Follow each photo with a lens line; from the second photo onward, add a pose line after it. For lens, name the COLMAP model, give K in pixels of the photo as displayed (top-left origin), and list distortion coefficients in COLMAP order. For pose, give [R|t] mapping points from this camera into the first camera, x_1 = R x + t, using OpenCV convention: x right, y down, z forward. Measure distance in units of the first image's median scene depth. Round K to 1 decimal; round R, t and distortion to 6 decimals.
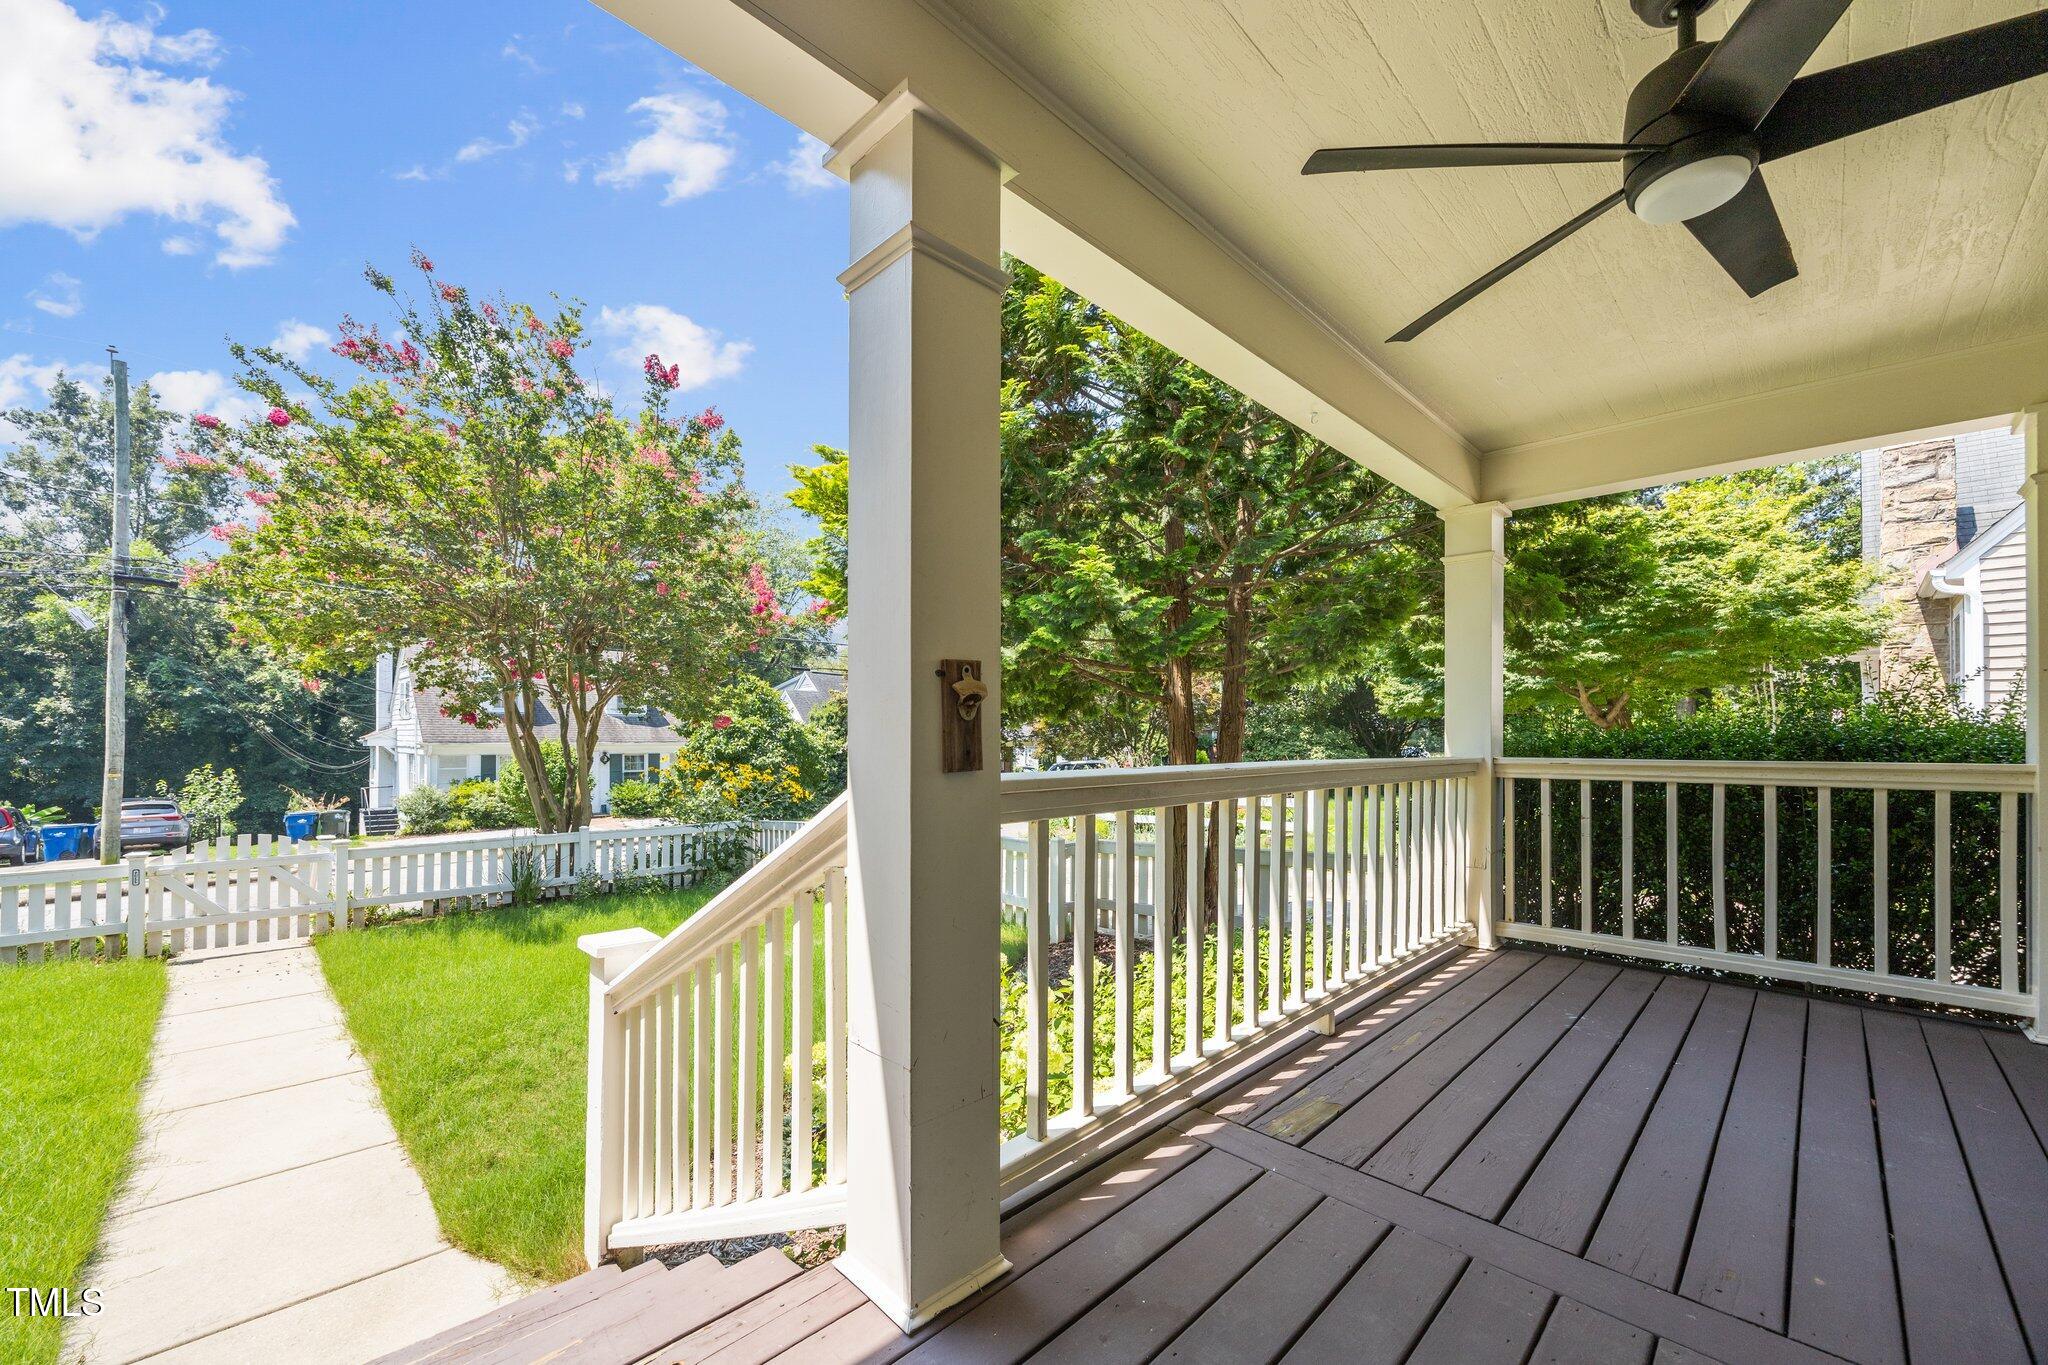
lens RADIAL K [[789.7, 0, 1002.2], [0, 789.7, 729.9], [0, 0, 1]] dist [-0.001810, 0.000119]
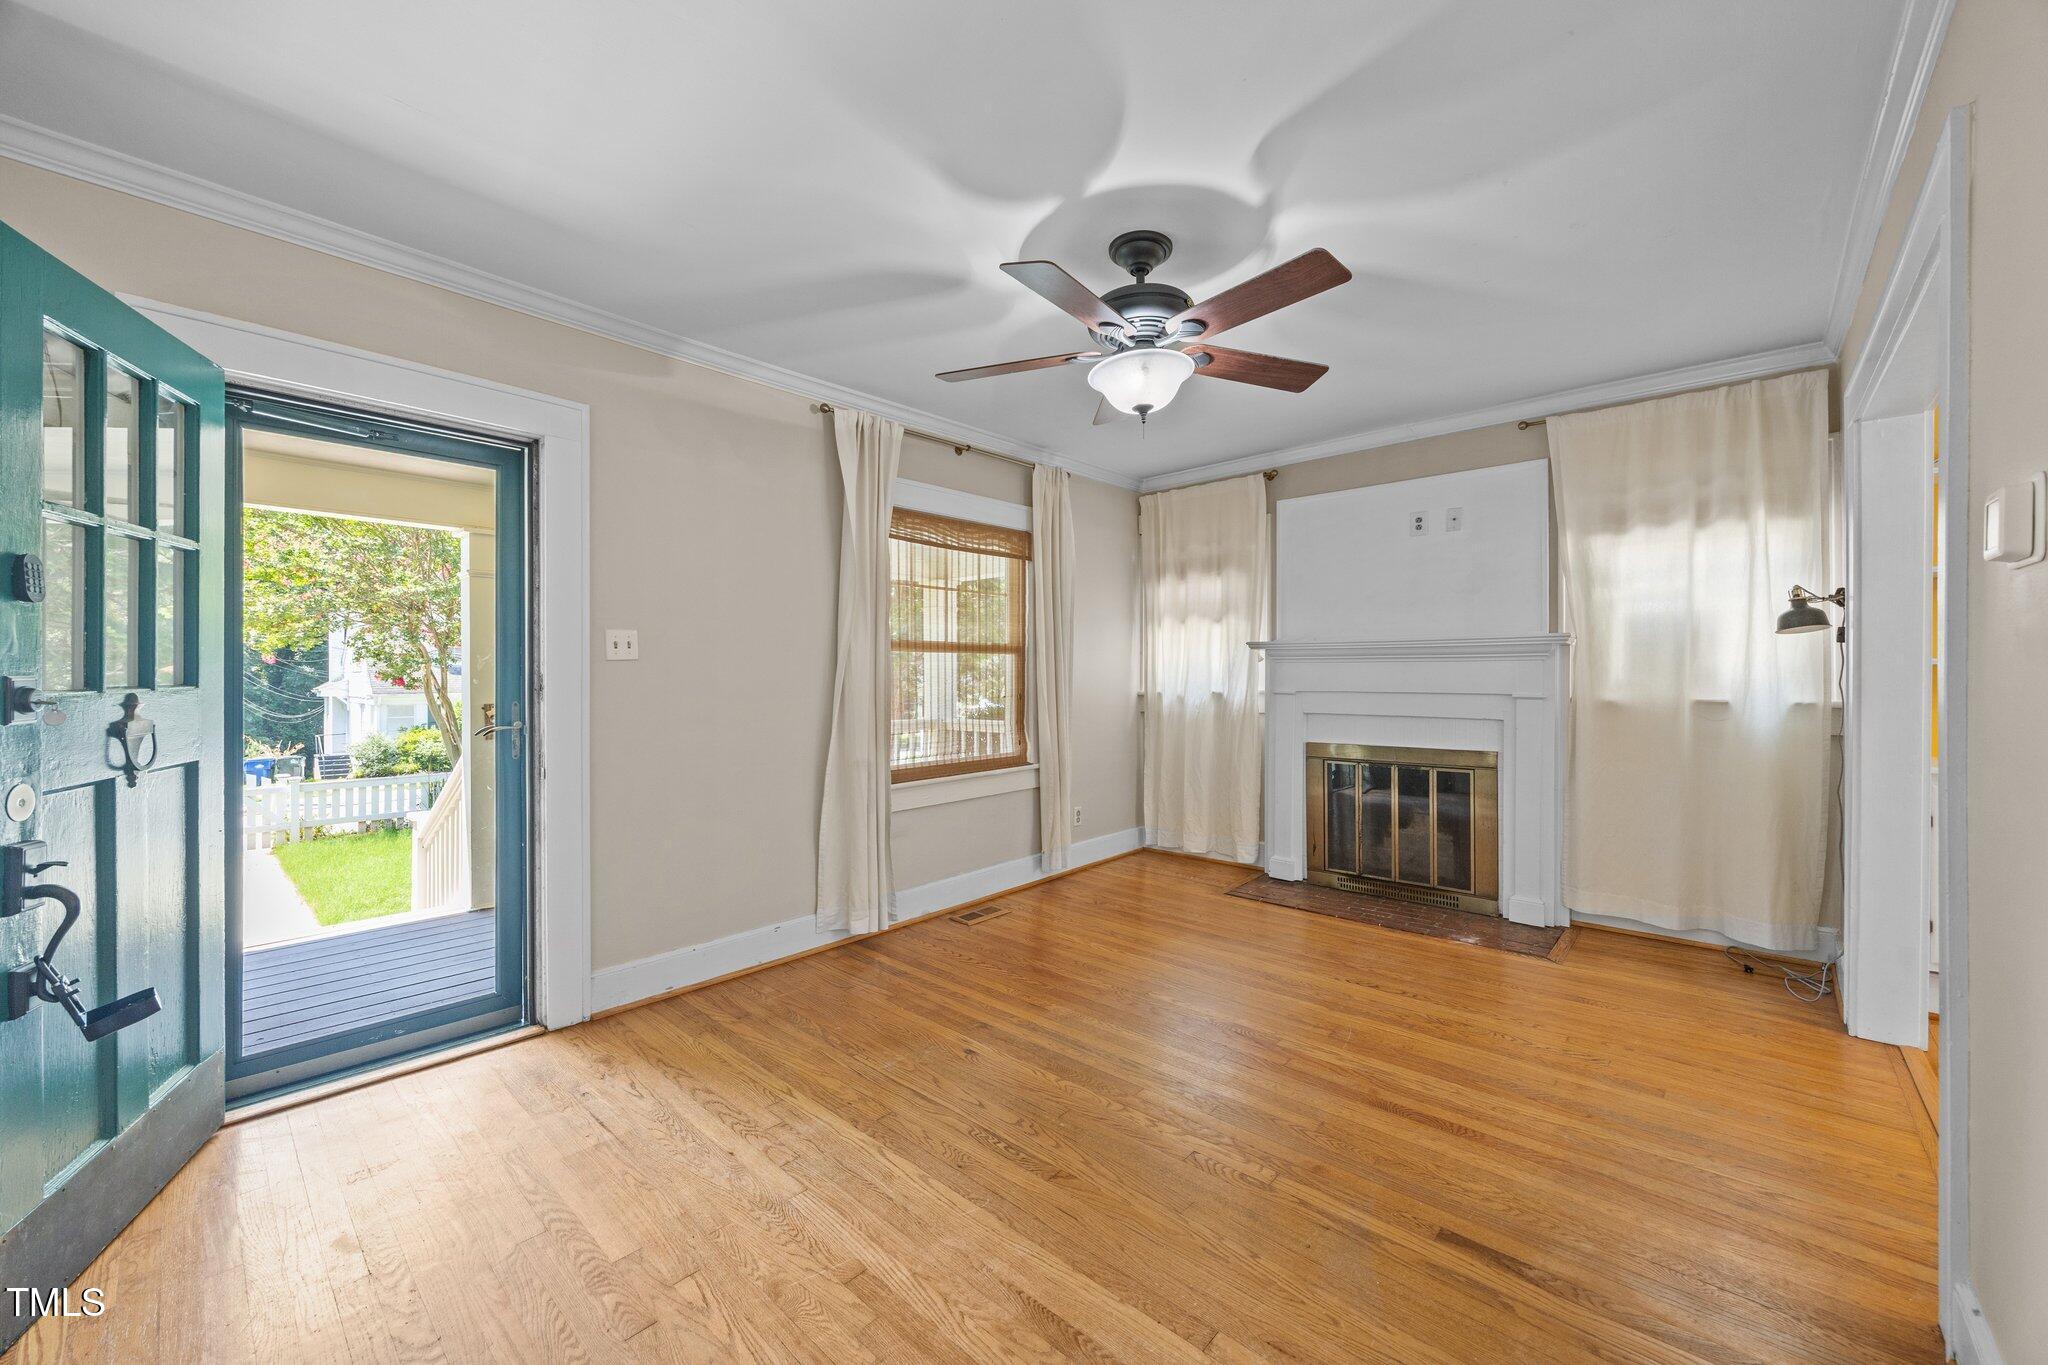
lens RADIAL K [[789.7, 0, 1015.1], [0, 789.7, 676.4], [0, 0, 1]] dist [-0.001810, 0.000119]
pose [[0.999135, -0.005786, 0.041170, 0.116832], [0.005428, 0.999947, 0.008804, -0.013225], [-0.041219, -0.008572, 0.999113, -0.136426]]
